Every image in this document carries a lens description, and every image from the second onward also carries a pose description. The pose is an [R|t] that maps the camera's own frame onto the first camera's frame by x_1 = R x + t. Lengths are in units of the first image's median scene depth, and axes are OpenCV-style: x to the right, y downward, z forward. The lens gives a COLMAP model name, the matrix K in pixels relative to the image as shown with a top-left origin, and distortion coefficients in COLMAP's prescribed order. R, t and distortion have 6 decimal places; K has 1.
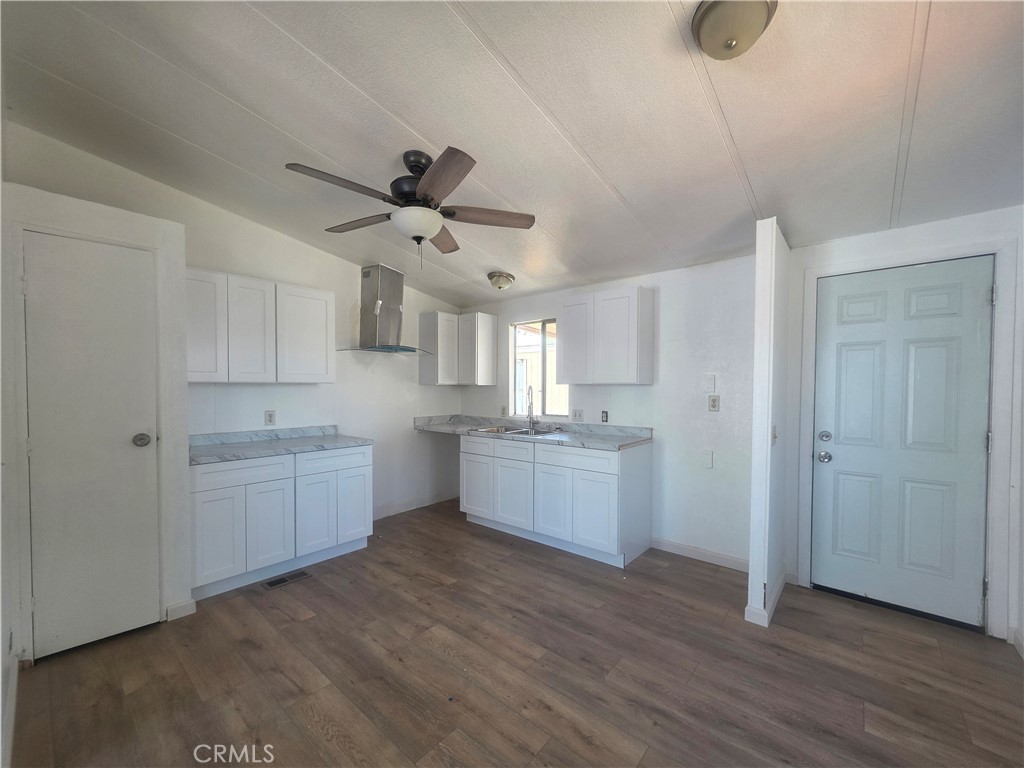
lens RADIAL K [[408.8, 0, 511.9], [0, 408.8, 391.5], [0, 0, 1]] dist [0.000583, -0.000280]
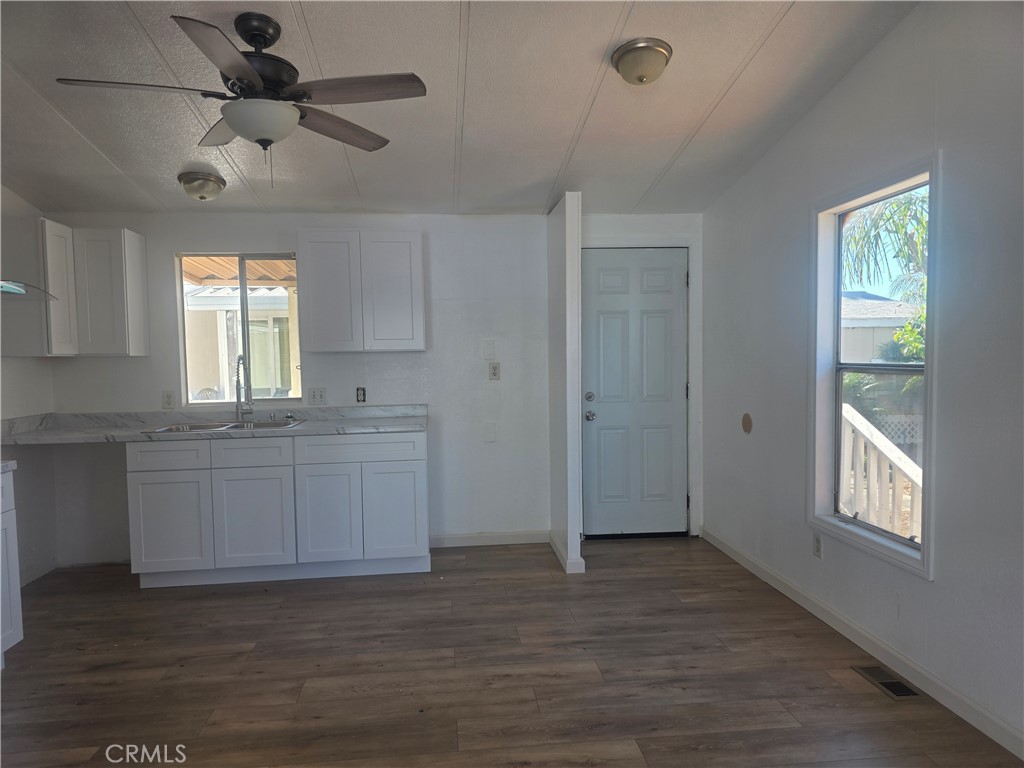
lens RADIAL K [[691.1, 0, 509.4], [0, 691.1, 386.3], [0, 0, 1]] dist [0.034483, -0.034171]
pose [[0.689822, -0.047138, 0.722443, -0.755891], [0.027419, 0.998863, 0.038992, 0.005429], [-0.723459, -0.007089, 0.690331, -0.111391]]
